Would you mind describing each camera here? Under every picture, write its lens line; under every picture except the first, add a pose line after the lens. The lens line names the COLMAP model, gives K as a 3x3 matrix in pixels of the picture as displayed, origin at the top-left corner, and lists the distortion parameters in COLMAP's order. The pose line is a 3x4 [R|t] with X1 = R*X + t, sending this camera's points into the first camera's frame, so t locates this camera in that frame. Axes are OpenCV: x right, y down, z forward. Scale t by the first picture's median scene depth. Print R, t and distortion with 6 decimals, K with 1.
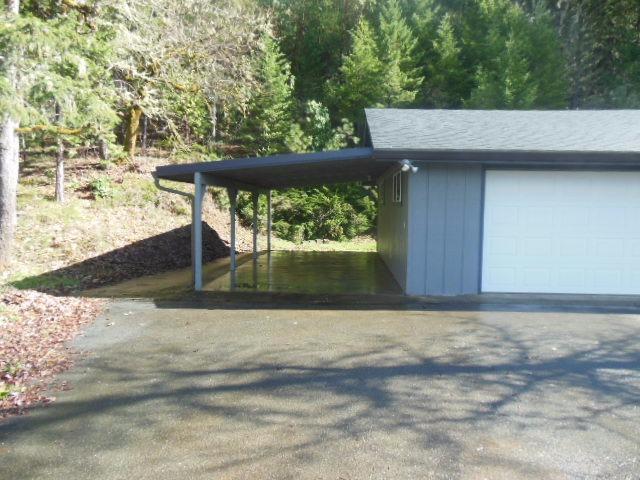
lens RADIAL K [[471.0, 0, 320.0], [0, 471.0, 240.0], [0, 0, 1]] dist [-0.000350, -0.000019]
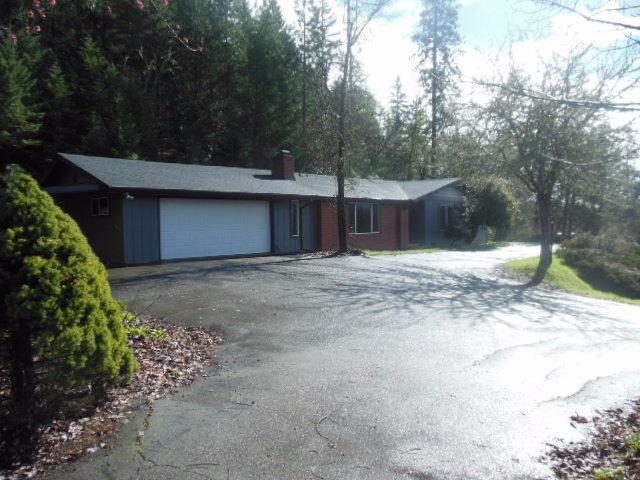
lens RADIAL K [[471.0, 0, 320.0], [0, 471.0, 240.0], [0, 0, 1]] dist [-0.000350, -0.000019]
pose [[0.653750, -0.051962, 0.754924, -0.230921], [0.083290, 0.996519, -0.003536, 0.029802], [-0.752113, 0.065190, 0.655802, -0.259068]]
